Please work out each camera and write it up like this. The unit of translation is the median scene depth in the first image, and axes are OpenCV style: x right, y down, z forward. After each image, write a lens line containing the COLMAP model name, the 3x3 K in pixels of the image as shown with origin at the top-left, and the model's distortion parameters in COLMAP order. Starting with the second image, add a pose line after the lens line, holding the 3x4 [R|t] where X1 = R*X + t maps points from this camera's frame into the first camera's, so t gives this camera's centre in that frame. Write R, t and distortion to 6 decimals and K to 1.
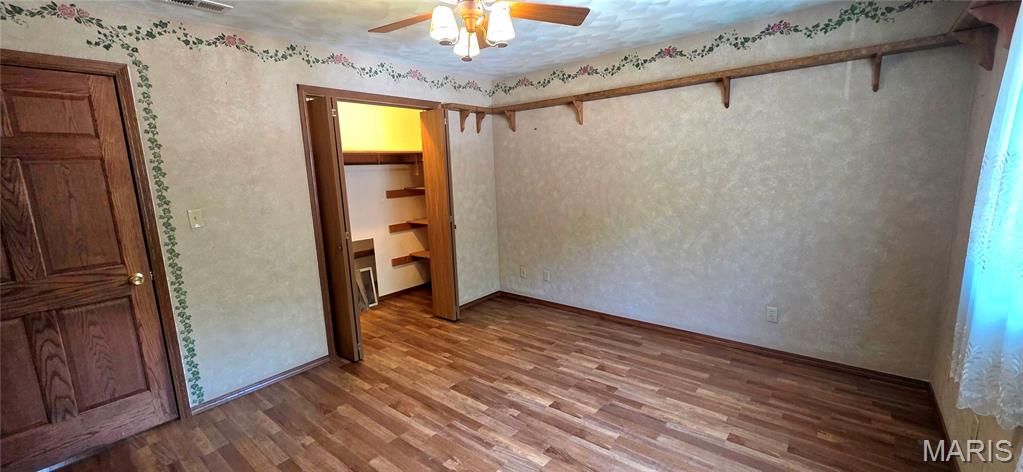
lens RADIAL K [[409.1, 0, 506.5], [0, 409.1, 238.4], [0, 0, 1]] dist [0.001321, 0.000165]
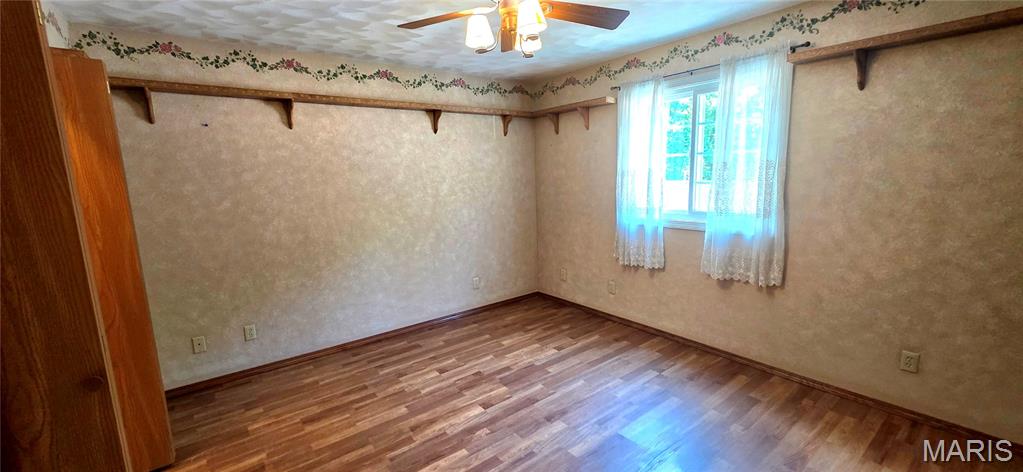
lens RADIAL K [[409.1, 0, 507.2], [0, 409.1, 237.7], [0, 0, 1]] dist [0.001321, 0.000165]
pose [[0.217771, -0.124027, 0.968087, -0.634207], [0.187302, 0.978767, 0.083261, -0.061864], [-0.957859, 0.163193, 0.236378, 0.501291]]
